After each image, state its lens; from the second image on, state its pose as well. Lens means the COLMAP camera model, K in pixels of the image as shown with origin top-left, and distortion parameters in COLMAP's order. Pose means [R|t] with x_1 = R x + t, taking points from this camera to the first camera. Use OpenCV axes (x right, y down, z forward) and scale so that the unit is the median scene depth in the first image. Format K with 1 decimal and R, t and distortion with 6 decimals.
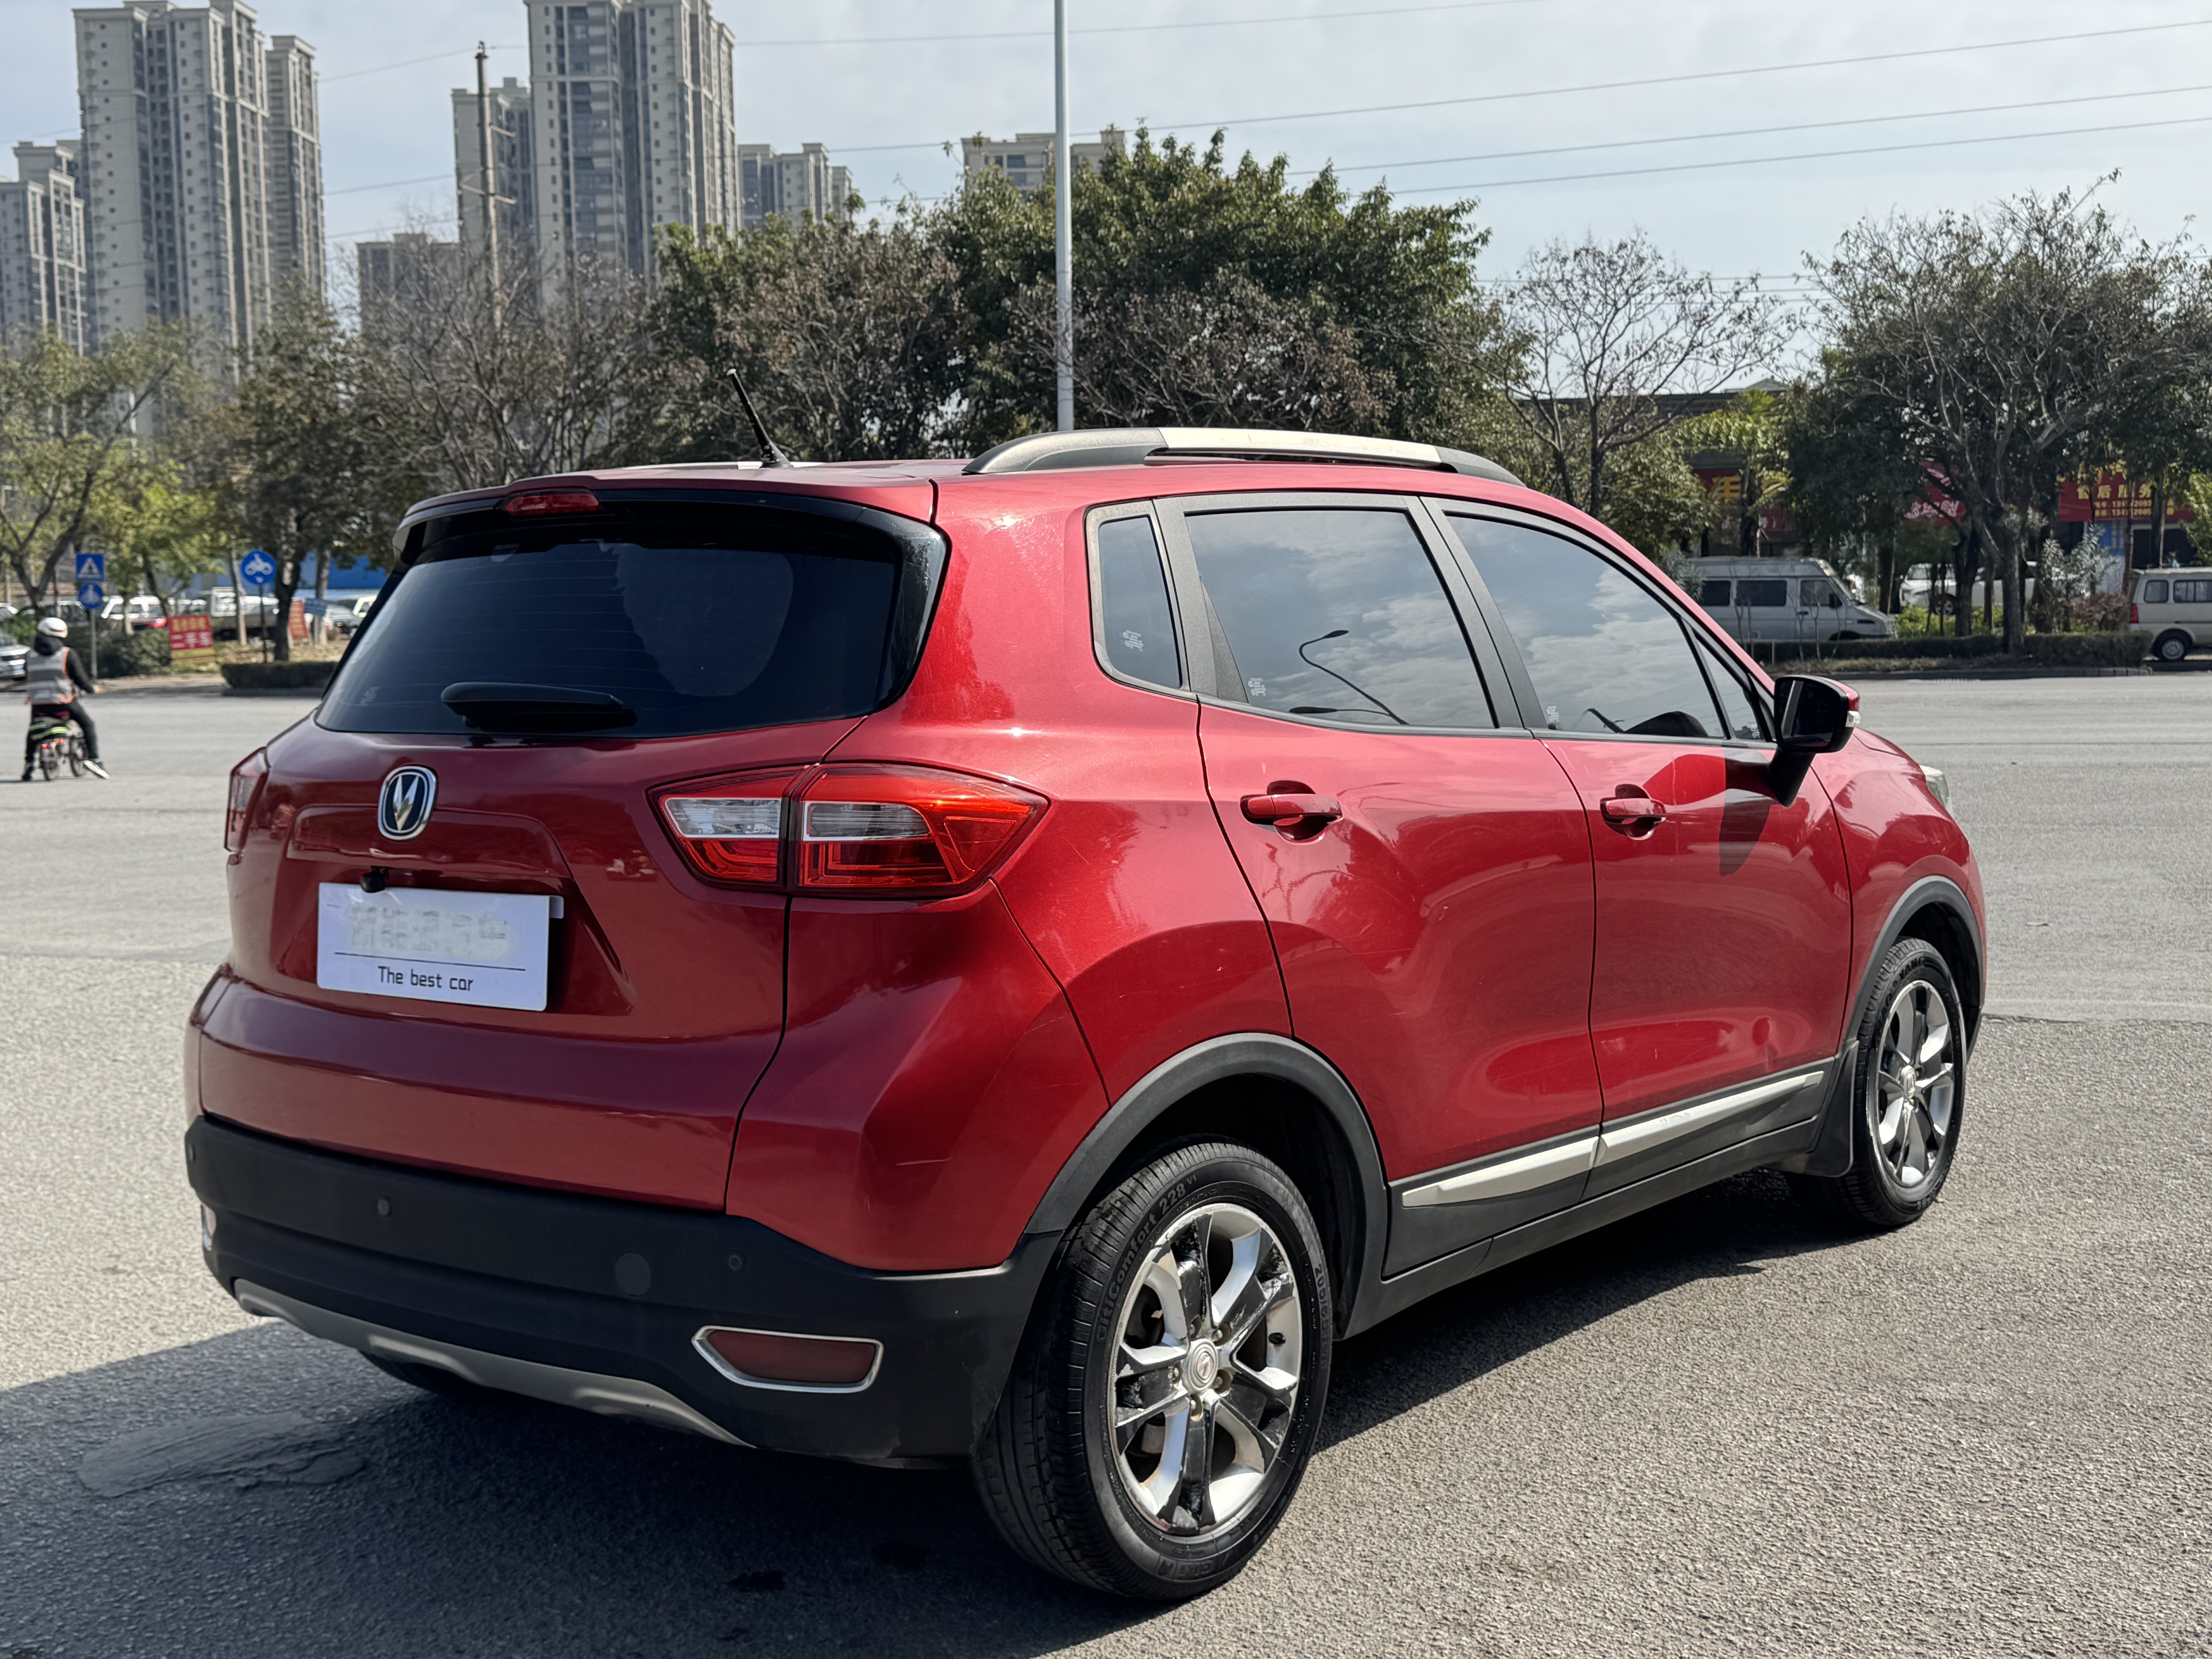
lens RADIAL K [[2439.3, 0, 1106.0], [0, 2439.3, 829.5], [0, 0, 1]] dist [0.223719, -0.540721]
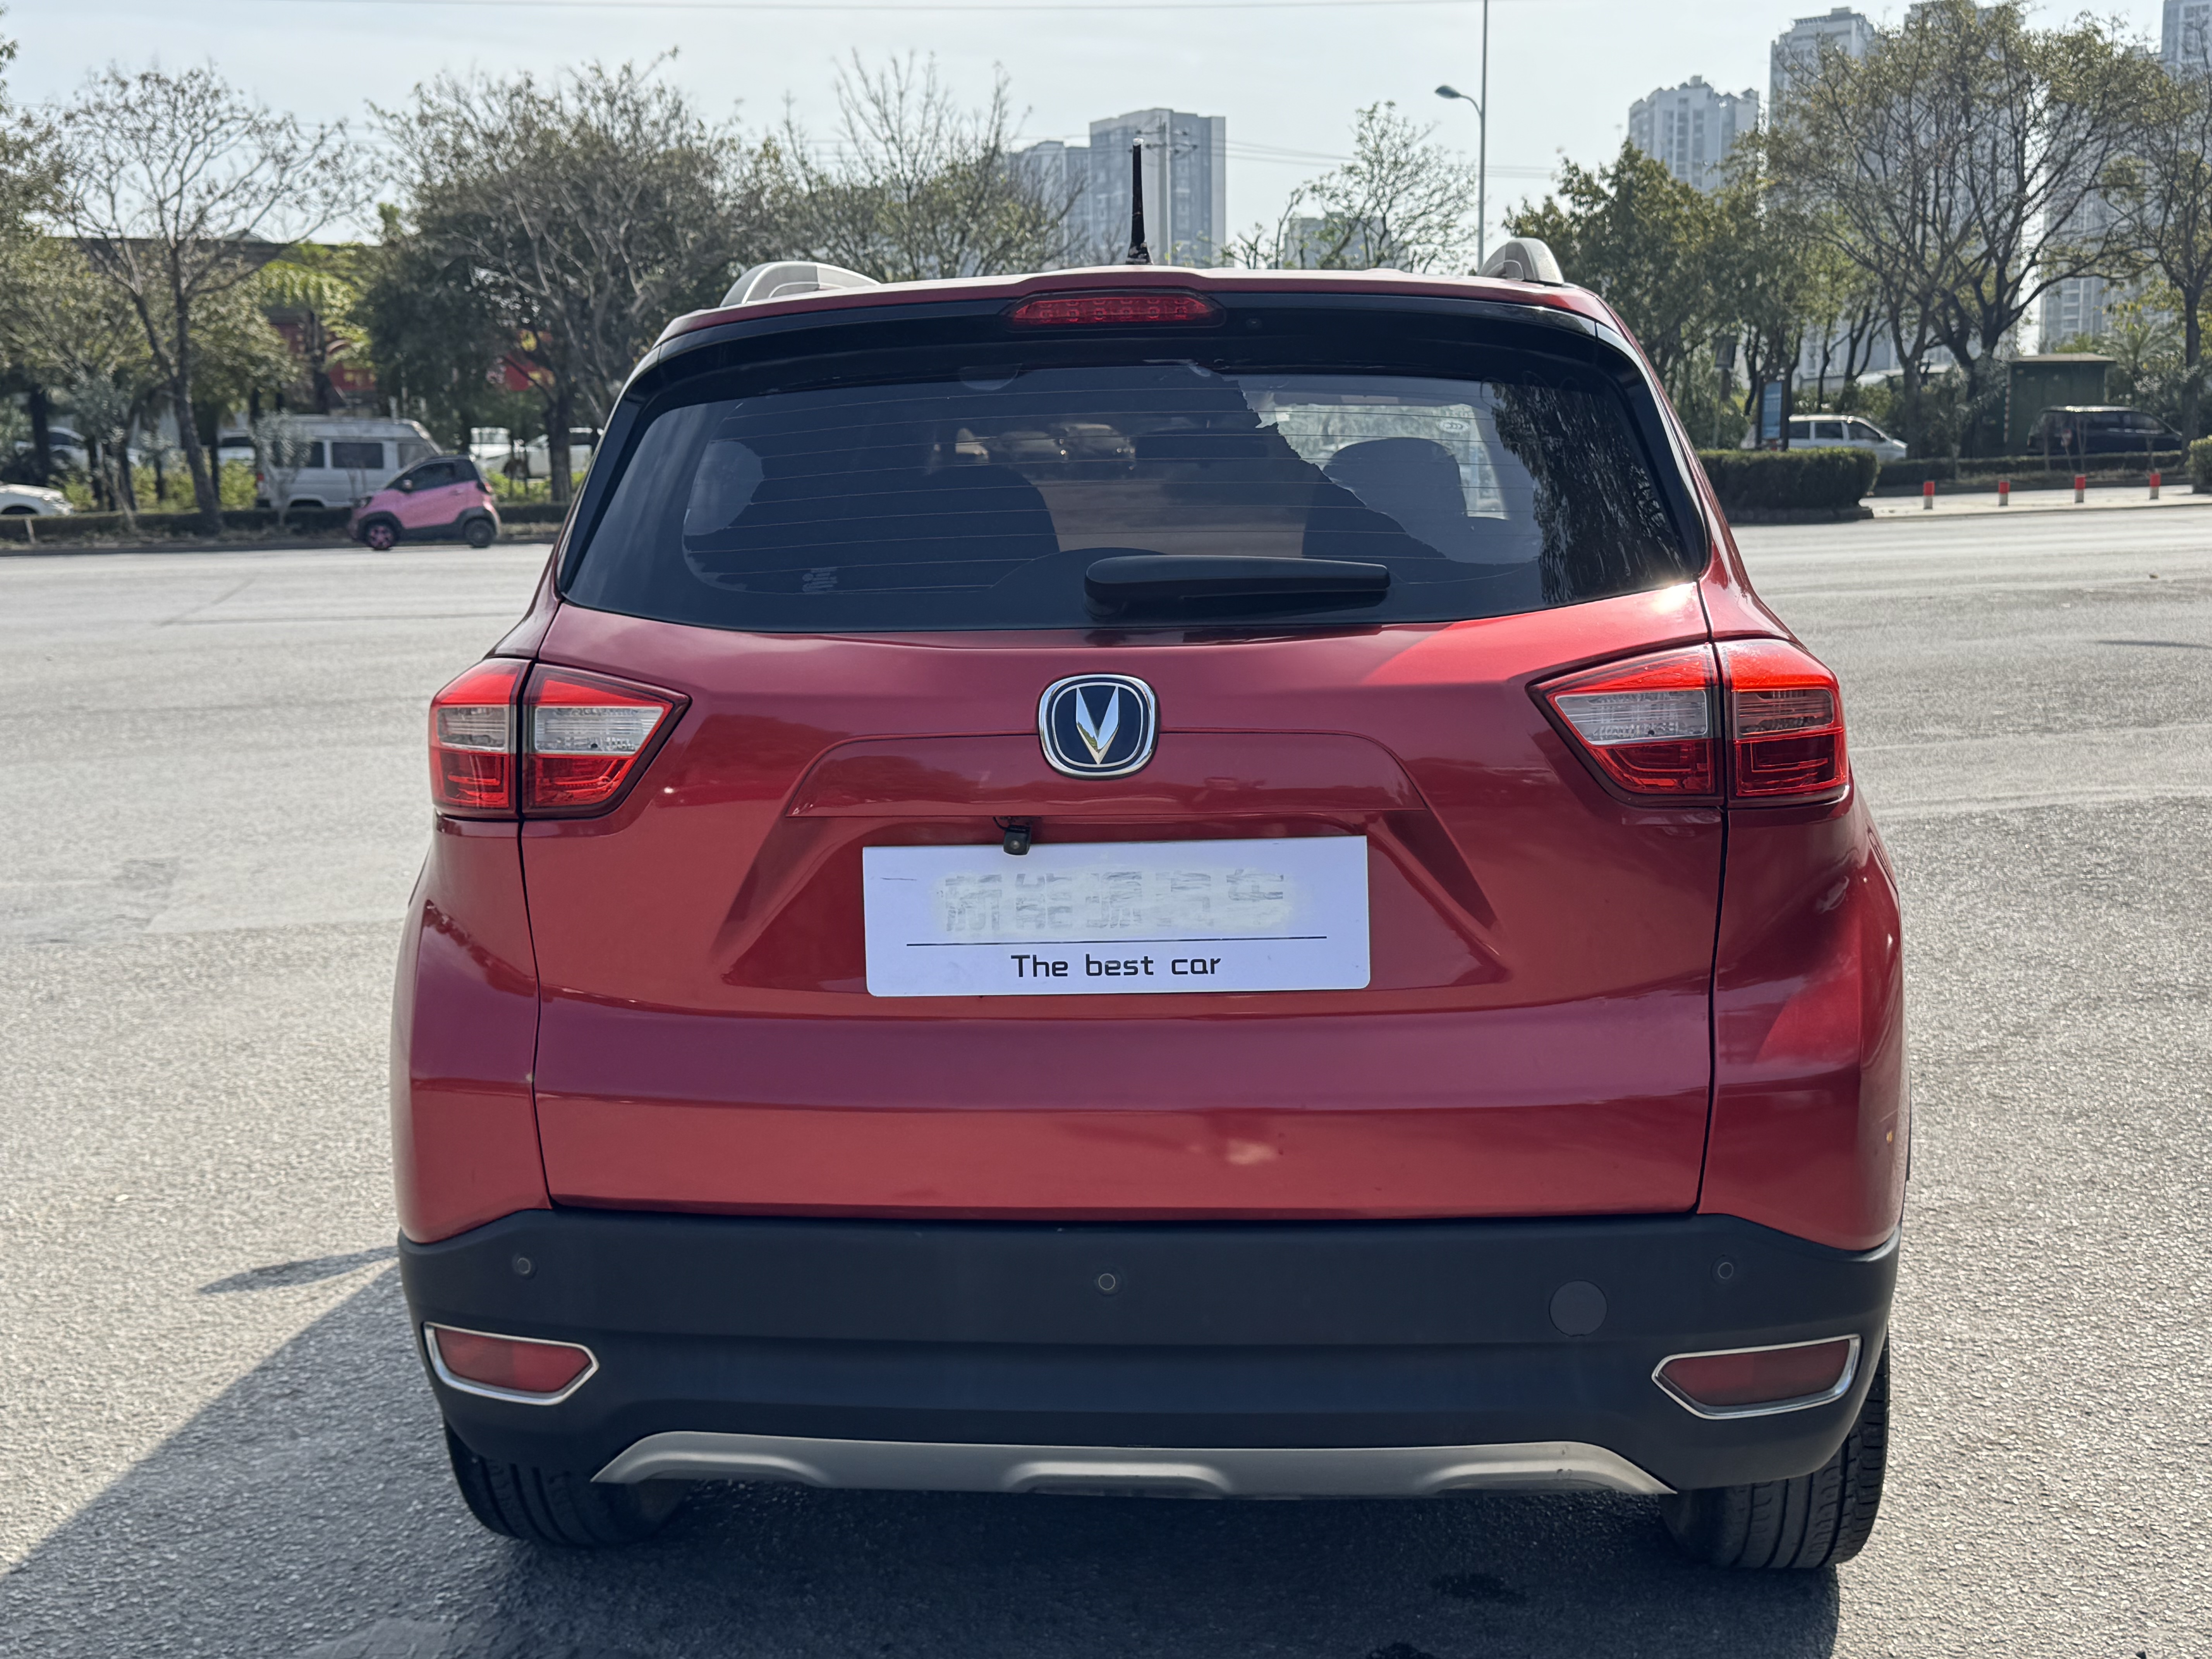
lens RADIAL K [[2439.3, 0, 1106.0], [0, 2439.3, 829.5], [0, 0, 1]] dist [0.223719, -0.540721]
pose [[0.826004, -0.082475, 0.557597, -0.052757], [0.052412, 0.996190, 0.069706, -0.002342], [-0.561222, -0.028352, 0.827180, 0.031673]]
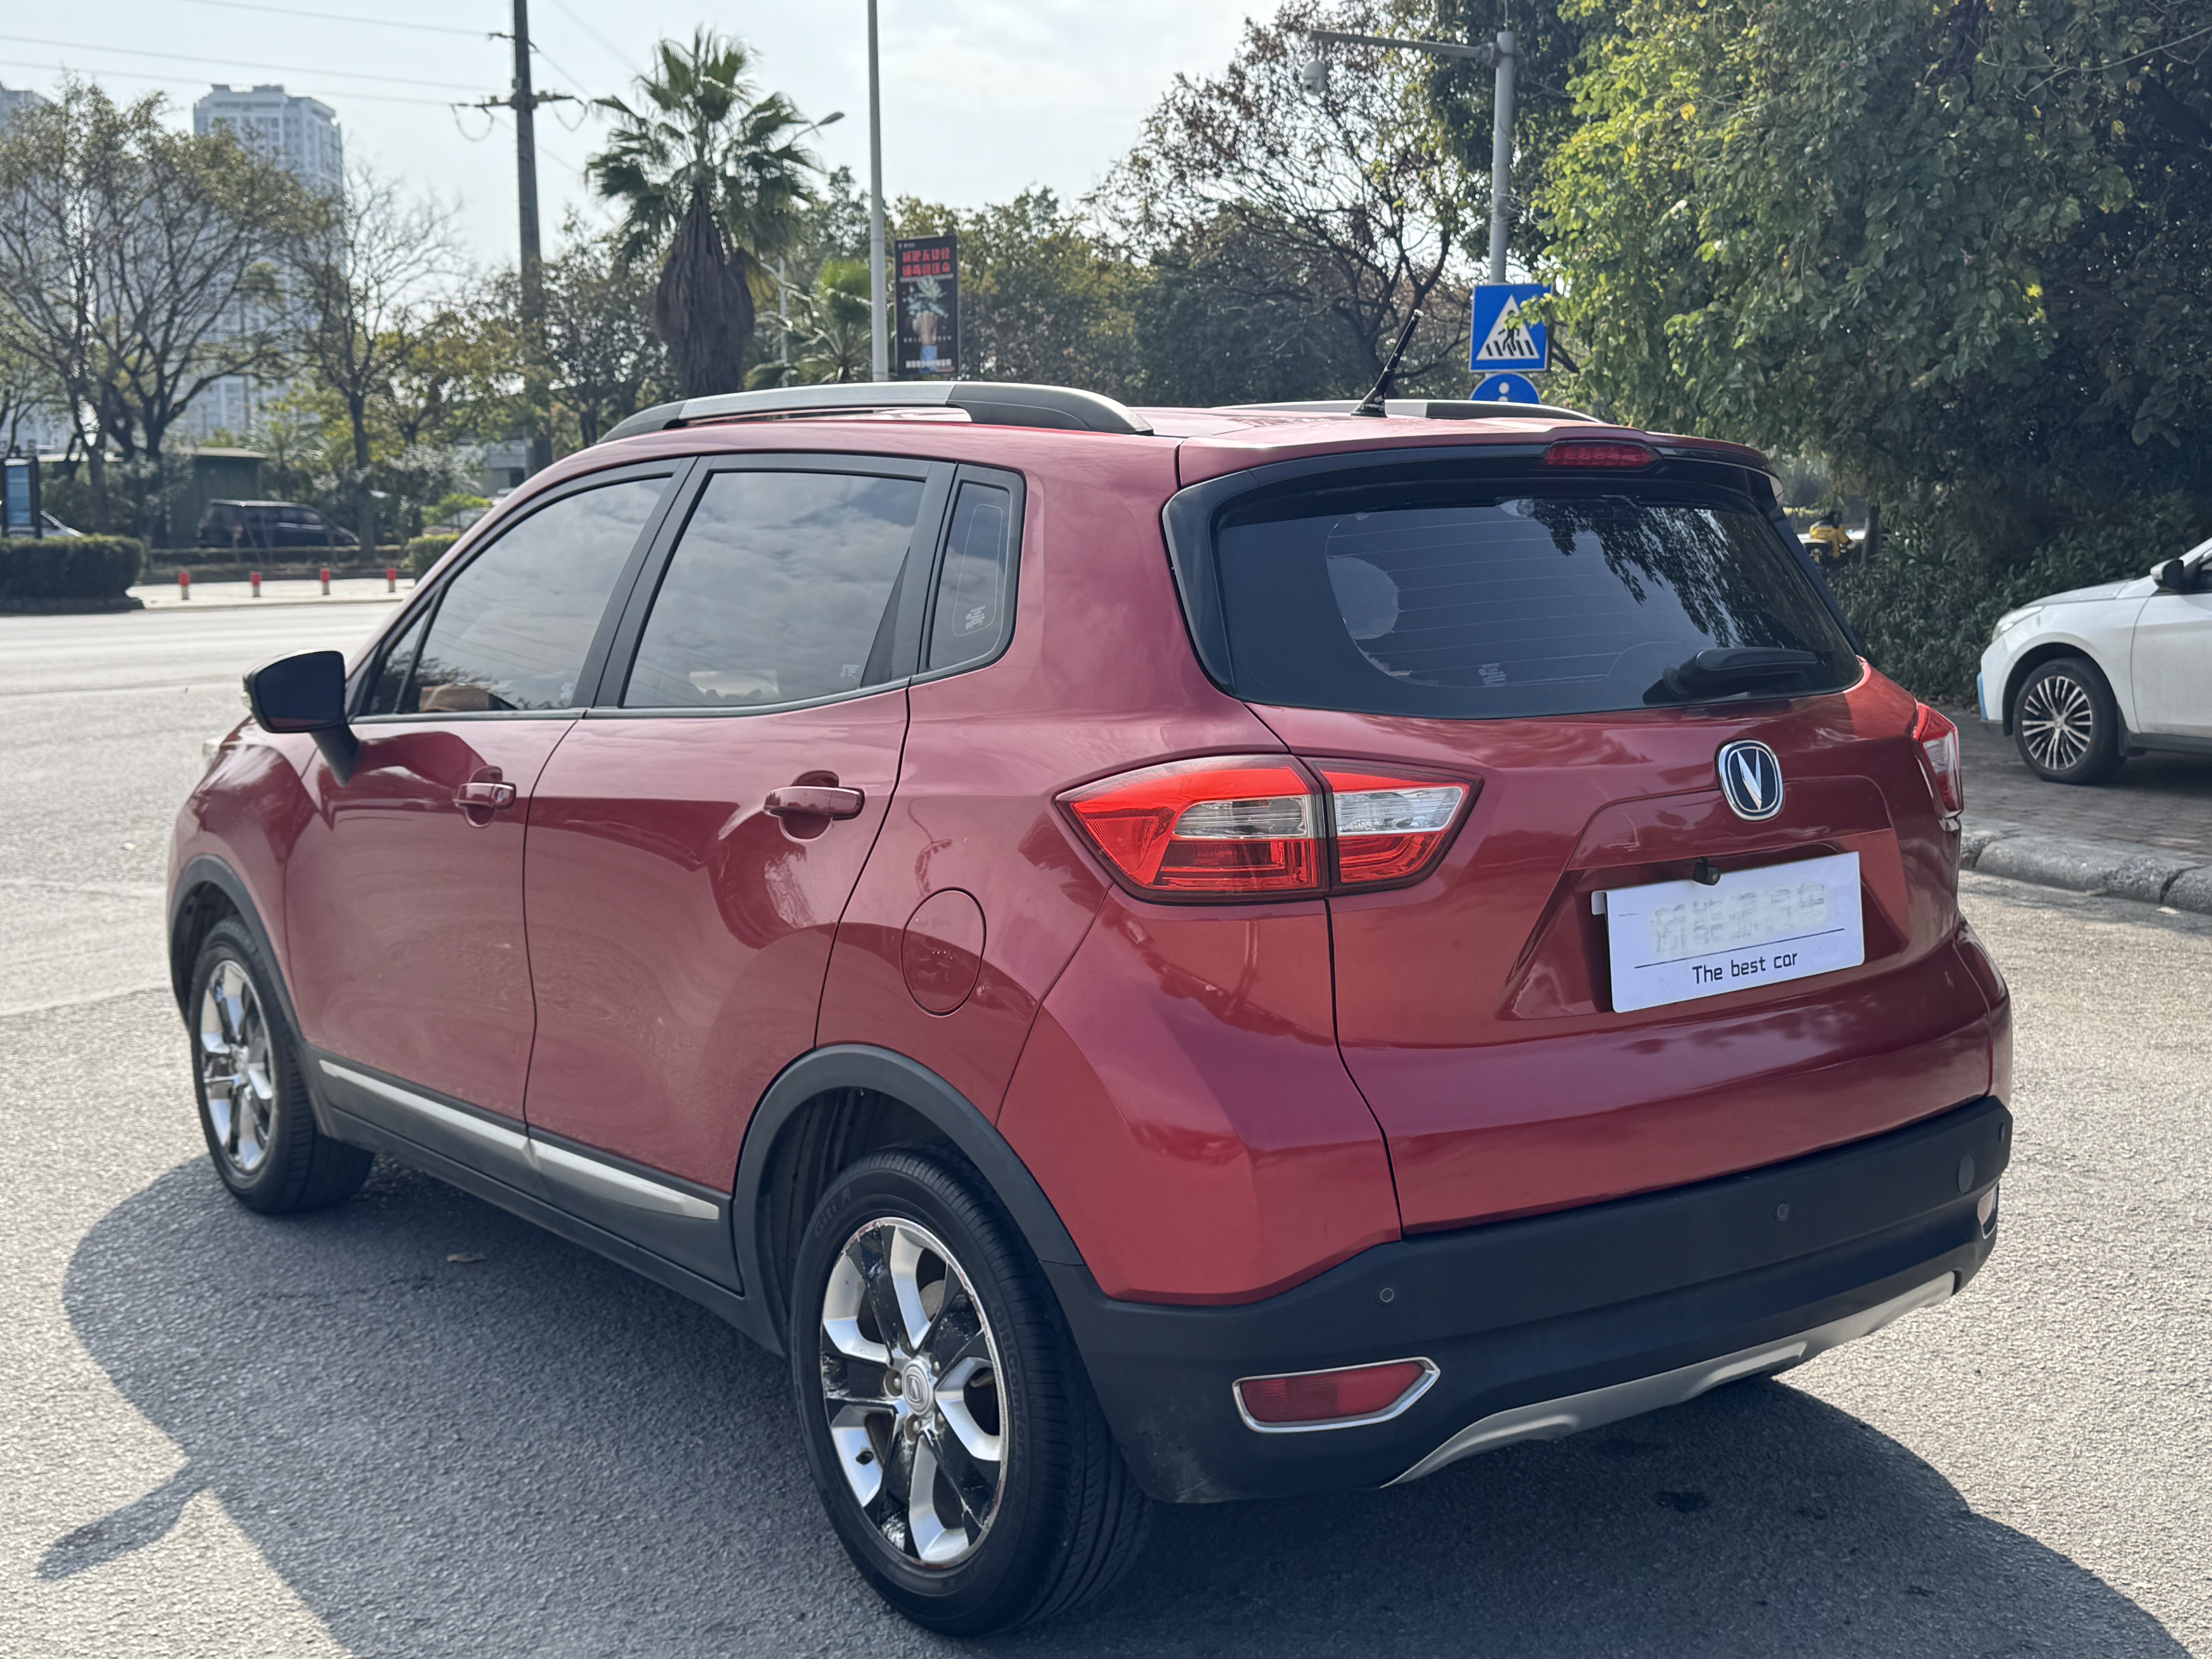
lens RADIAL K [[2439.3, 0, 1106.0], [0, 2439.3, 829.5], [0, 0, 1]] dist [0.223719, -0.540721]
pose [[0.220568, -0.101746, 0.970050, -0.095984], [0.079636, 0.993102, 0.086057, -0.007088], [-0.972115, 0.058270, 0.227149, 0.079542]]
